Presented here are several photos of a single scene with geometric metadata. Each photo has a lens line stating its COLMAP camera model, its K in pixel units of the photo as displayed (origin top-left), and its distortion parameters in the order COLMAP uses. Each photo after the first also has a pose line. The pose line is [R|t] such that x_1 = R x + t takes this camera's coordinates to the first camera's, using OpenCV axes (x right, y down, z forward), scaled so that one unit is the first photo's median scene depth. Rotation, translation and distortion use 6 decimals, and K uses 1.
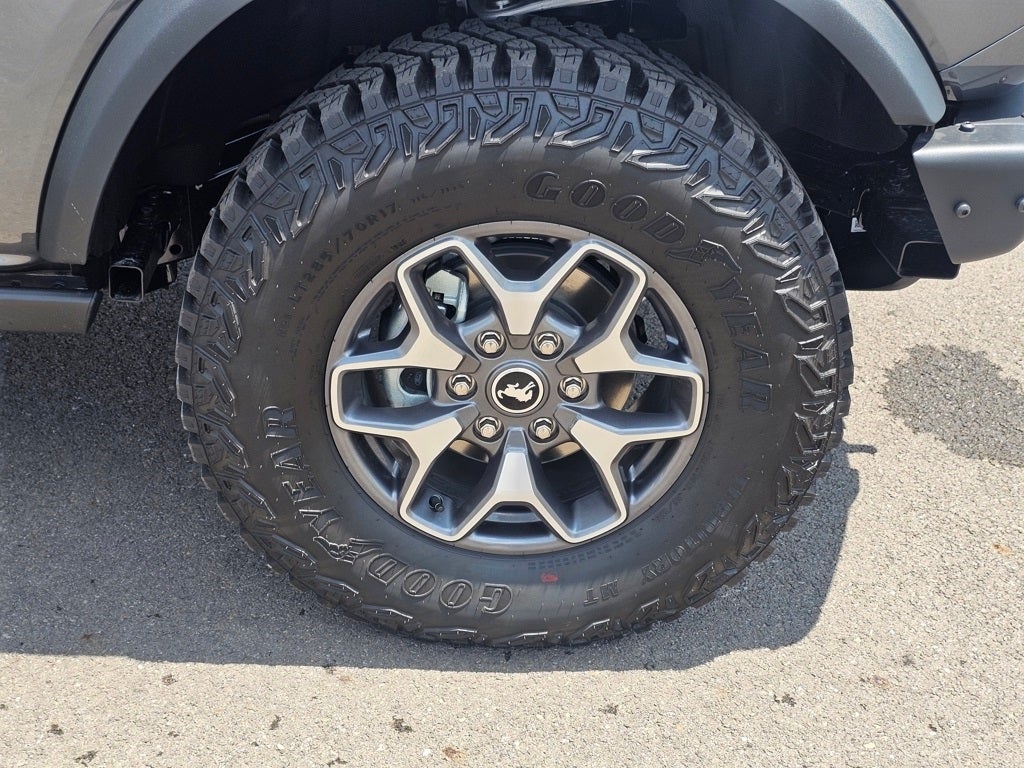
lens RADIAL K [[1351.6, 0, 490.2], [0, 1351.6, 361.5], [0, 0, 1]] dist [0.061882, 0.000000]
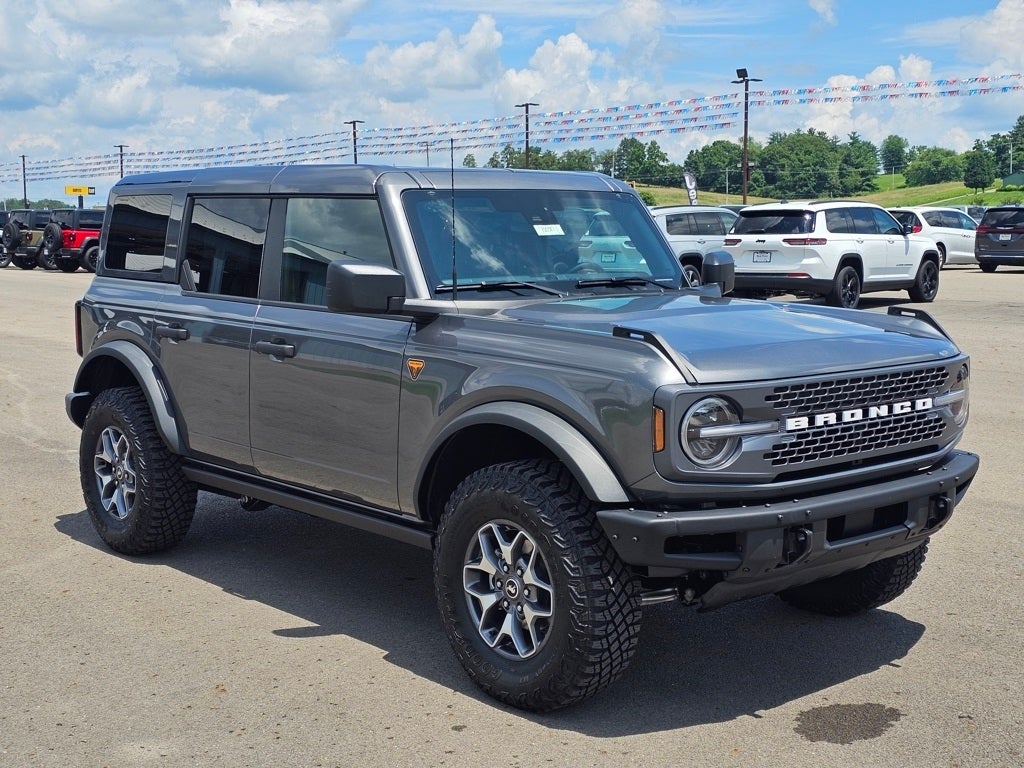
lens RADIAL K [[1351.6, 0, 514.5], [0, 1351.6, 380.4], [0, 0, 1]] dist [0.061882, 0.000000]
pose [[0.634175, 0.037264, -0.772291, 2.103415], [-0.340745, 0.910081, -0.235894, 0.279758], [0.694057, 0.412752, 0.589848, -0.760656]]
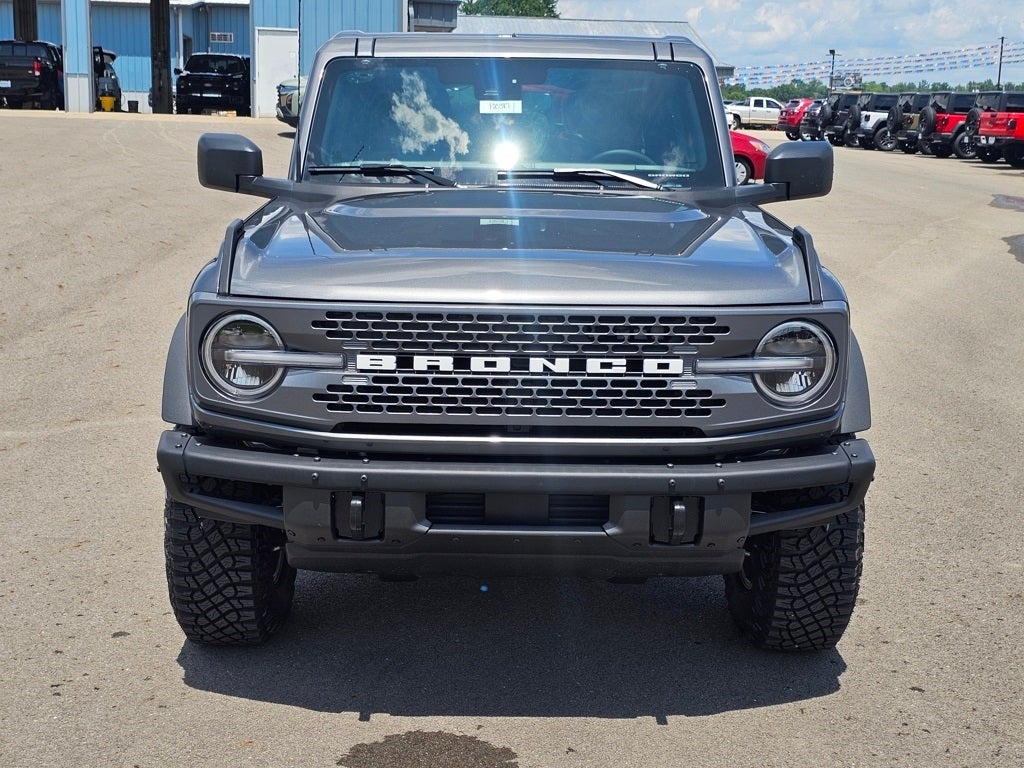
lens RADIAL K [[1351.6, 0, 513.5], [0, 1351.6, 386.9], [0, 0, 1]] dist [0.061882, 0.000000]
pose [[-0.022011, 0.154723, -0.987713, 2.398179], [-0.492882, 0.857867, 0.145366, -0.777364], [0.869817, 0.490026, 0.057378, 1.219967]]
